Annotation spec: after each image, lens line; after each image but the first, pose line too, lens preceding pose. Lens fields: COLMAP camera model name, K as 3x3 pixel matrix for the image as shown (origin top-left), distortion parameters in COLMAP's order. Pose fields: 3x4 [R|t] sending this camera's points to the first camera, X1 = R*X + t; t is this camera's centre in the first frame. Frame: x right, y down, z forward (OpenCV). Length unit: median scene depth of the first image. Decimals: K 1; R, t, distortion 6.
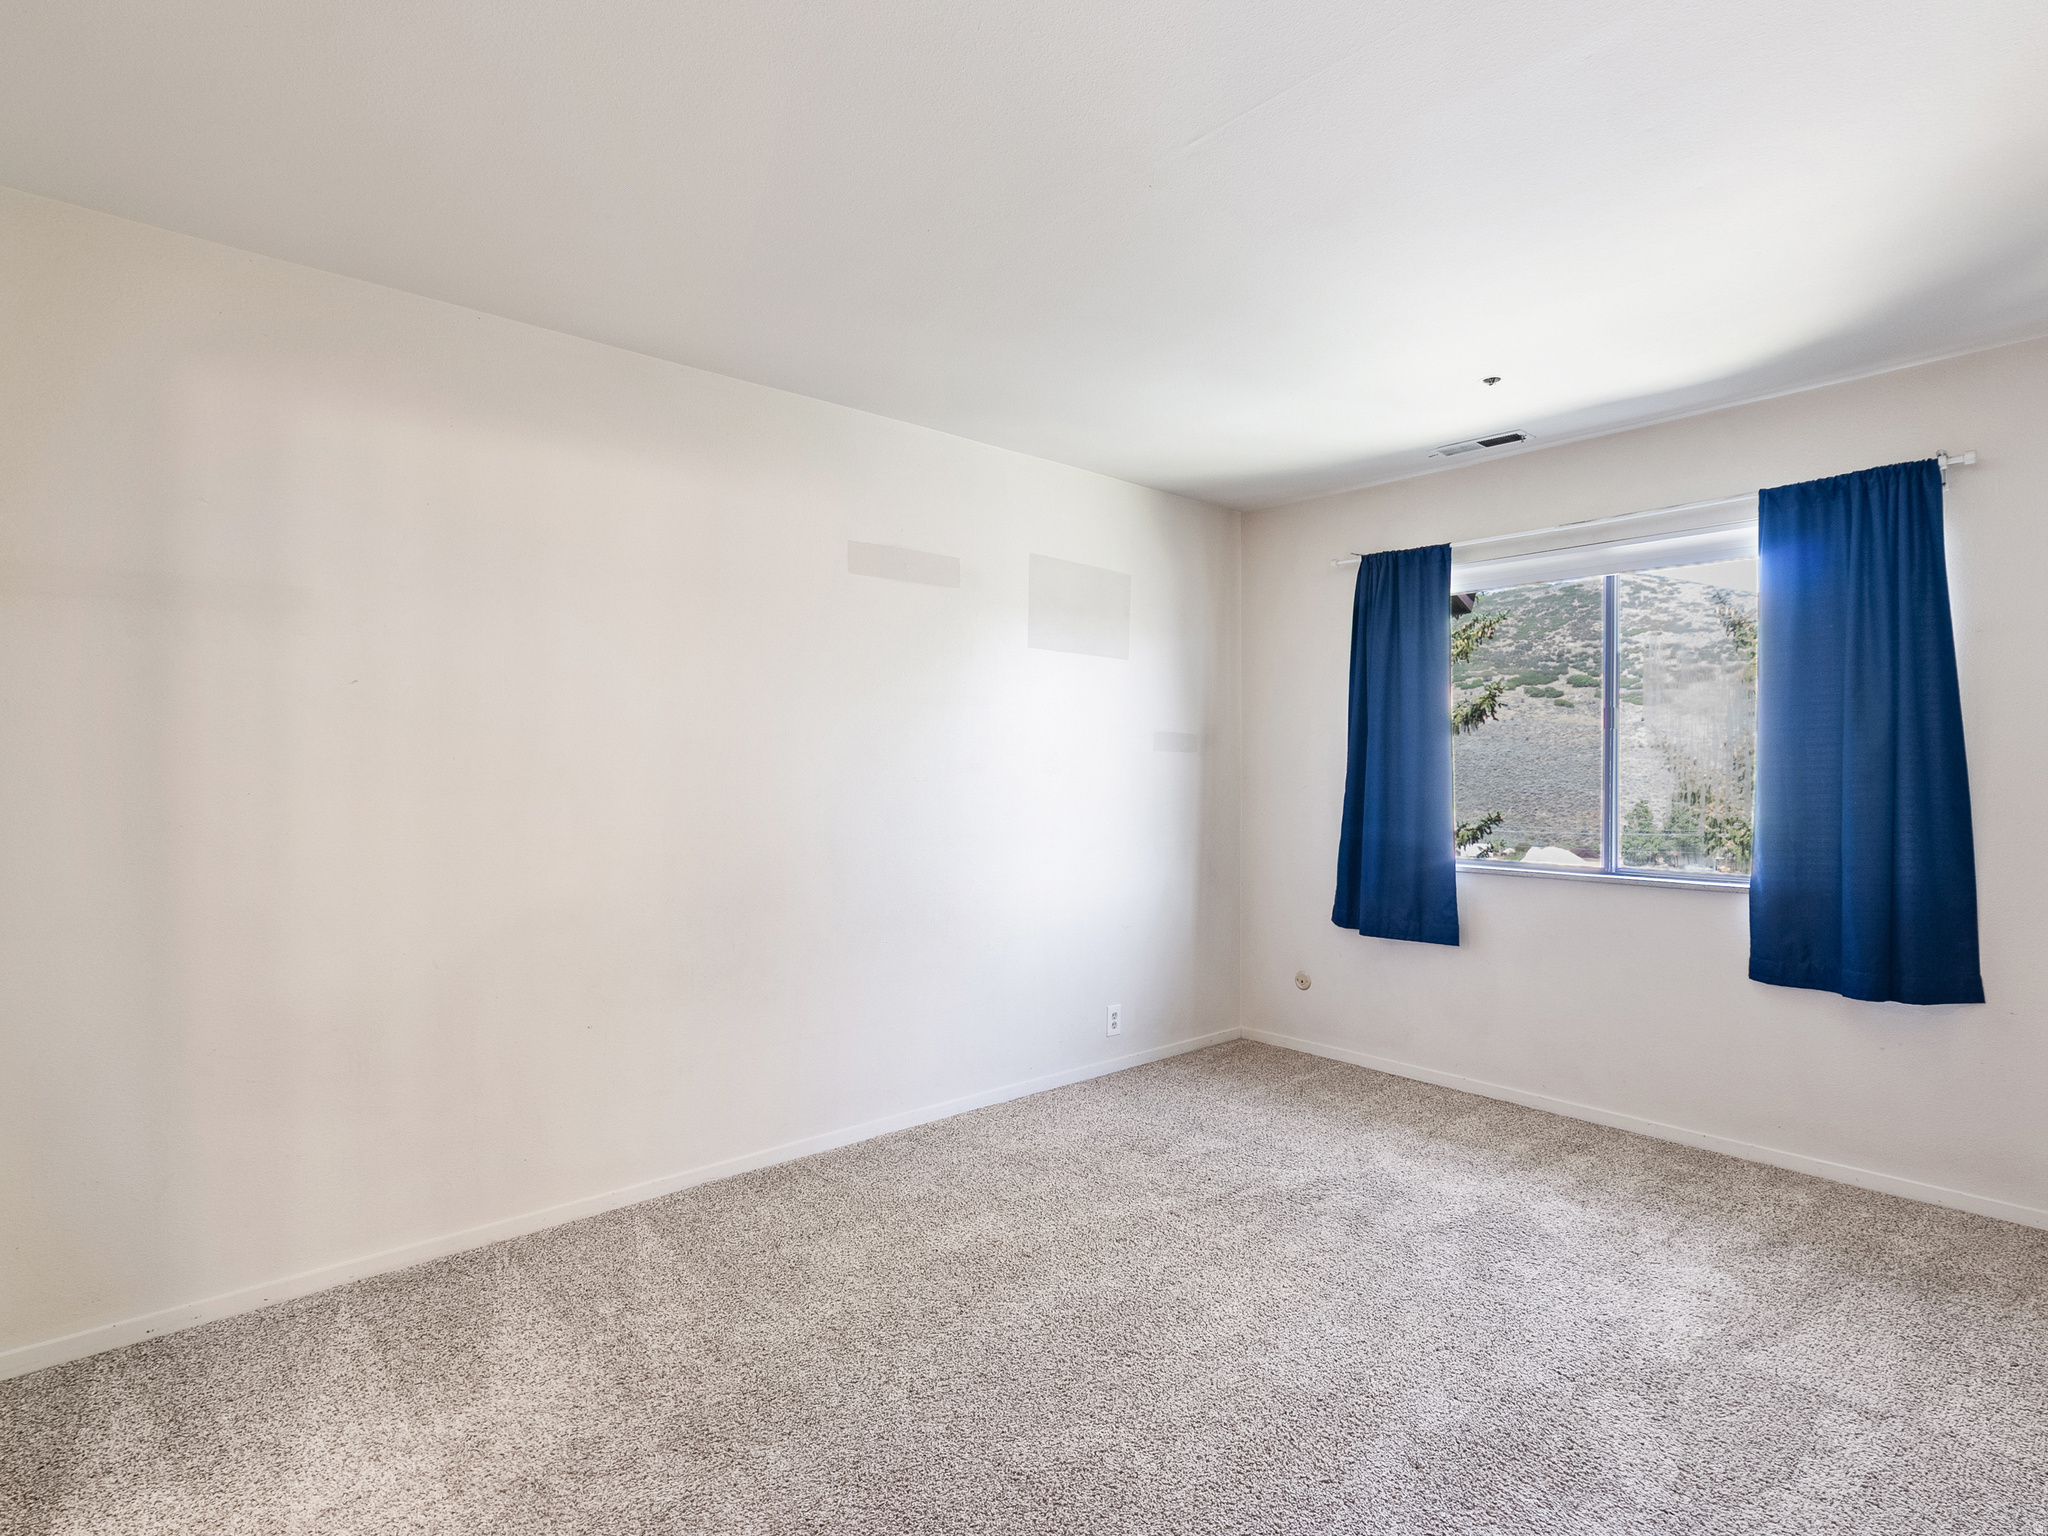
lens RADIAL K [[1040.6, 0, 997.2], [0, 1040.6, 766.1], [0, 0, 1]] dist [-0.012776, 0.000446]
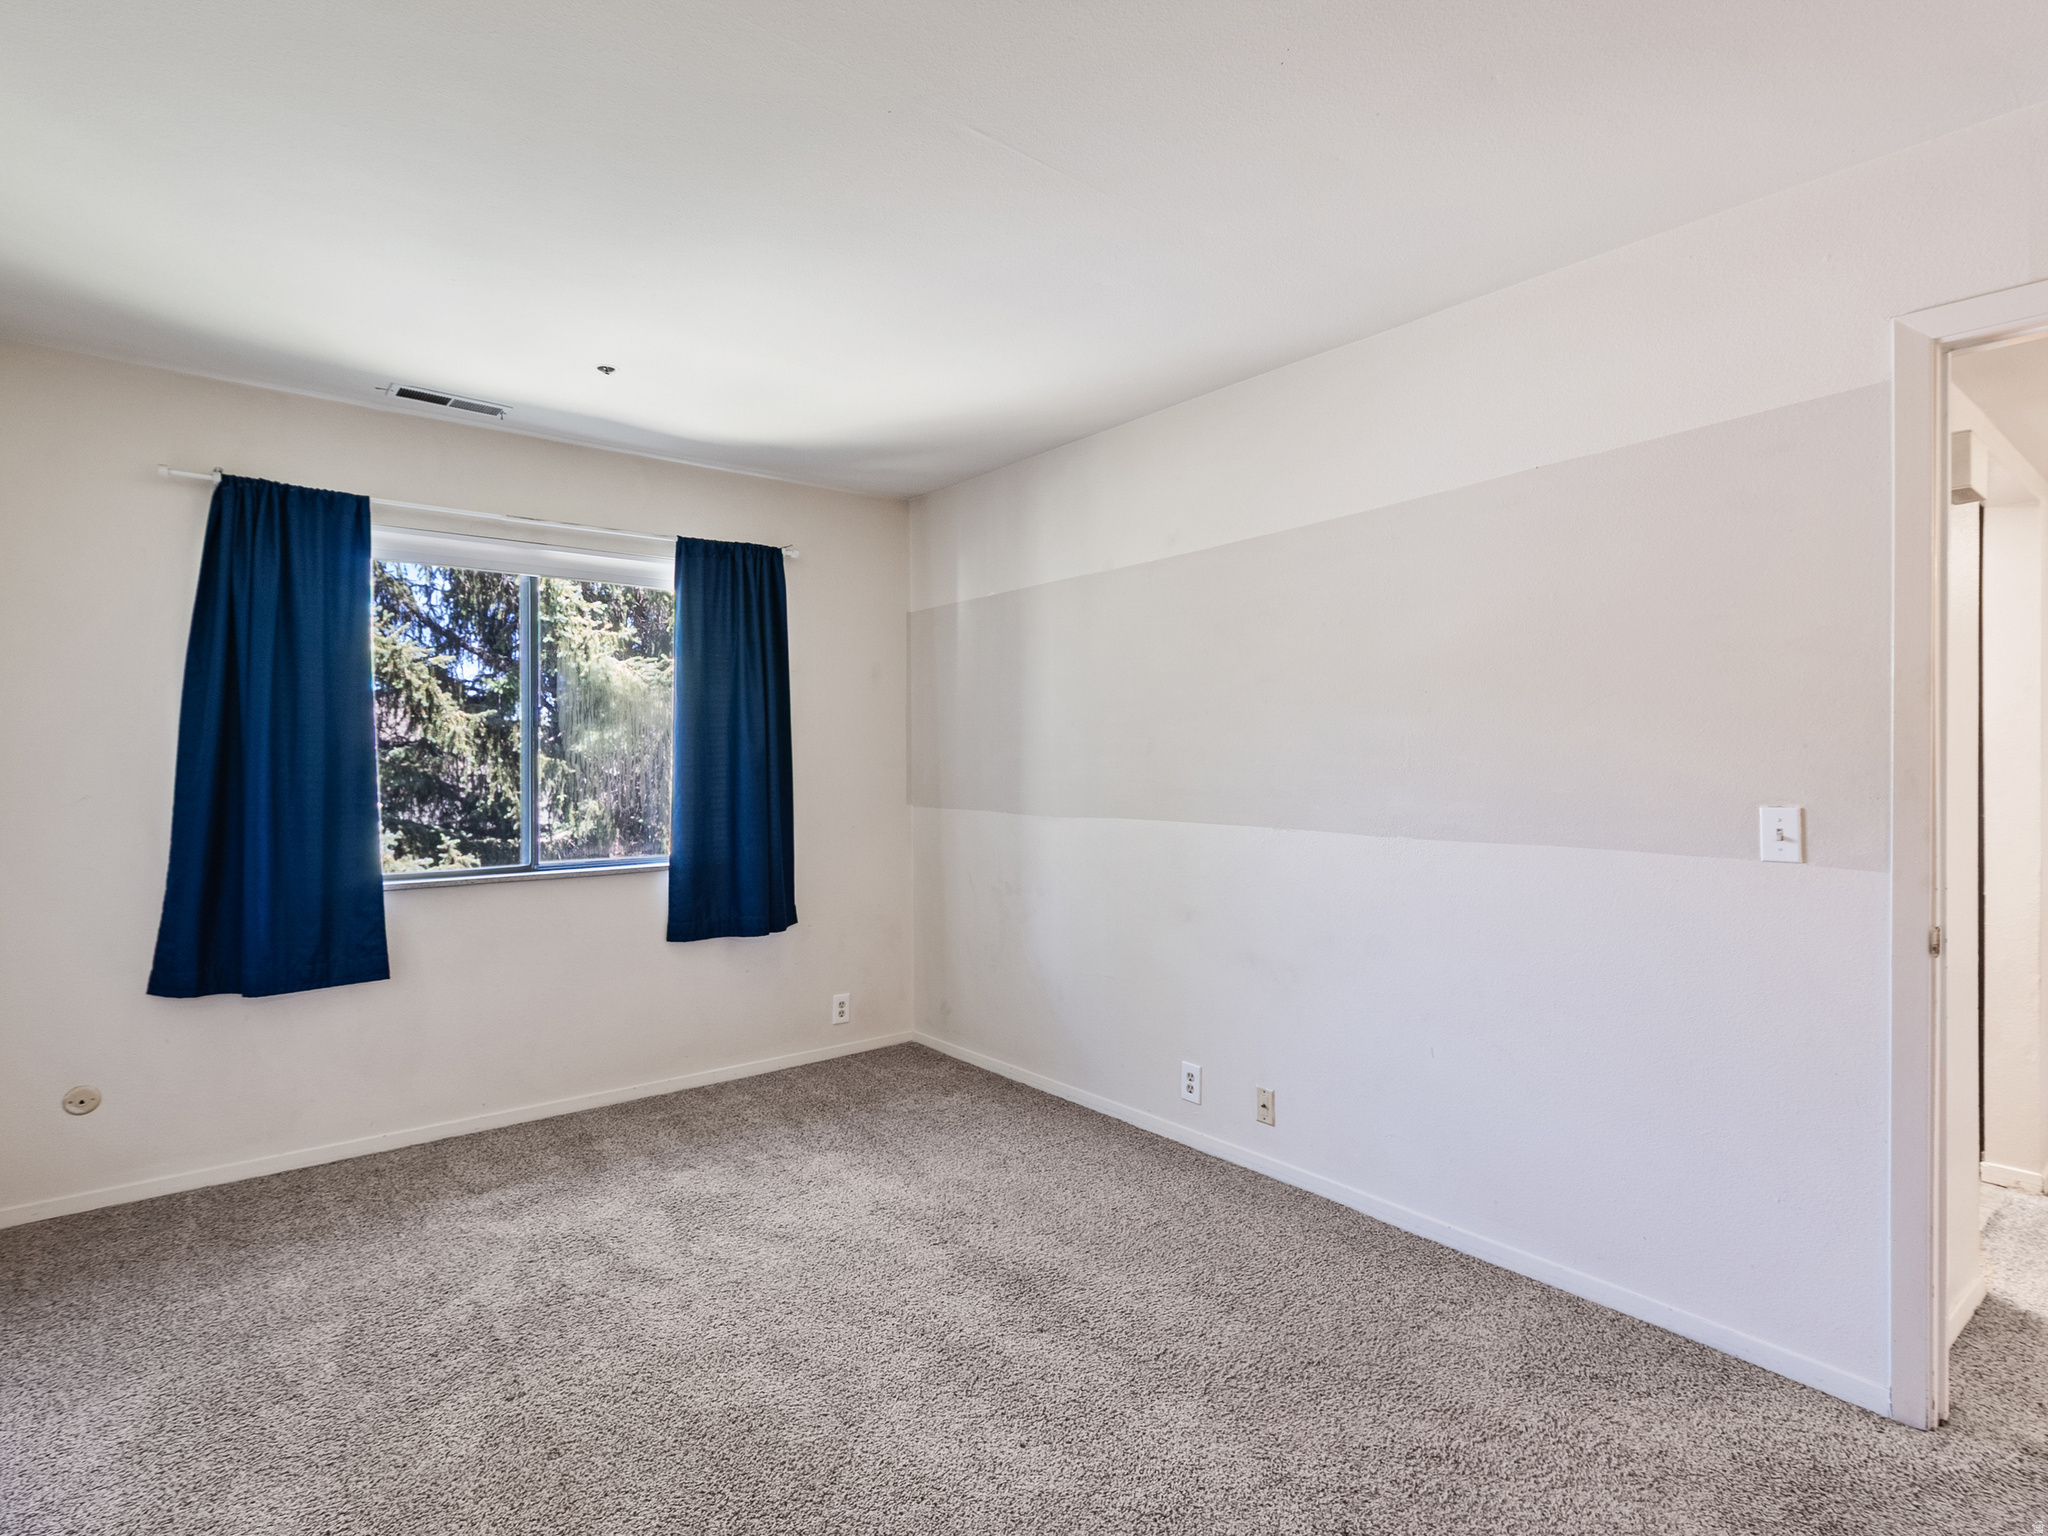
lens RADIAL K [[1052.1, 0, 1029.3], [0, 1052.1, 751.3], [0, 0, 1]] dist [-0.005813, 0.002503]
pose [[0.015947, 0.009647, 0.999826, -0.469061], [0.003345, 0.999947, -0.009701, -0.001062], [-0.999867, 0.003499, 0.015914, 0.546694]]
